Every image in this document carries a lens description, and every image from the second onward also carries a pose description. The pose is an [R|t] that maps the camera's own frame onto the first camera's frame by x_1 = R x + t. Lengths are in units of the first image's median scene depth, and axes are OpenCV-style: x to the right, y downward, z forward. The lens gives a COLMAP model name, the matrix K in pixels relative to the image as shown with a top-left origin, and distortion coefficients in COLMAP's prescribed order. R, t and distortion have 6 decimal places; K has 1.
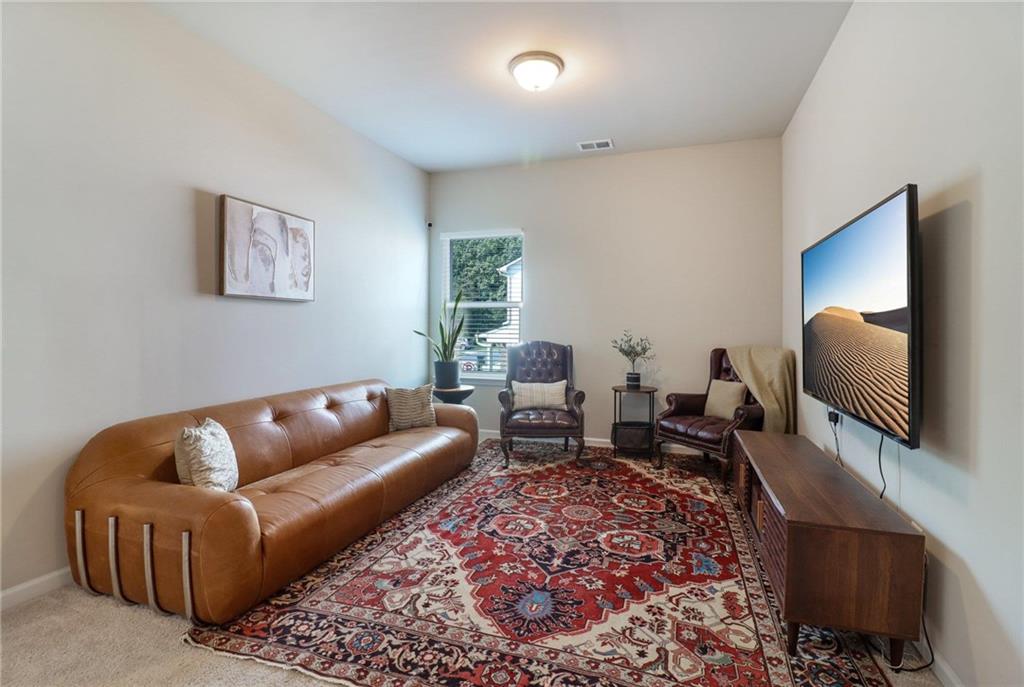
lens RADIAL K [[489.1, 0, 512.5], [0, 489.1, 324.4], [0, 0, 1]] dist [-0.012037, -0.000838]
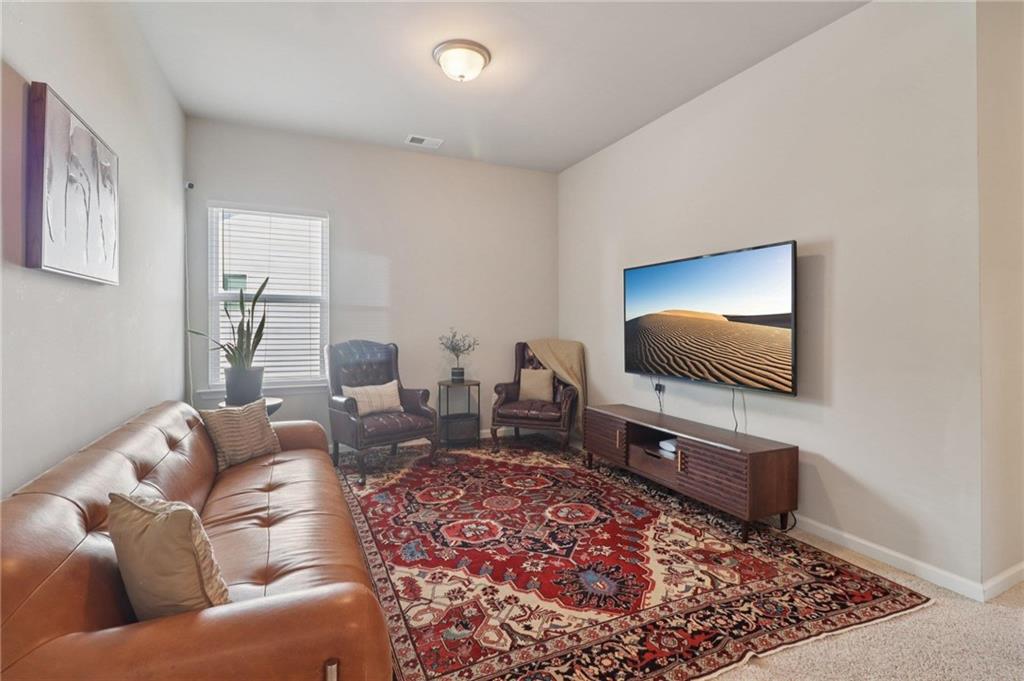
lens RADIAL K [[480.3, 0, 511.7], [0, 480.3, 325.4], [0, 0, 1]] dist [0.003822, -0.015673]
pose [[0.724064, -0.005174, 0.689713, -0.642717], [-0.001421, 0.999959, 0.008993, -0.003258], [-0.689731, -0.007491, 0.724027, 0.286507]]
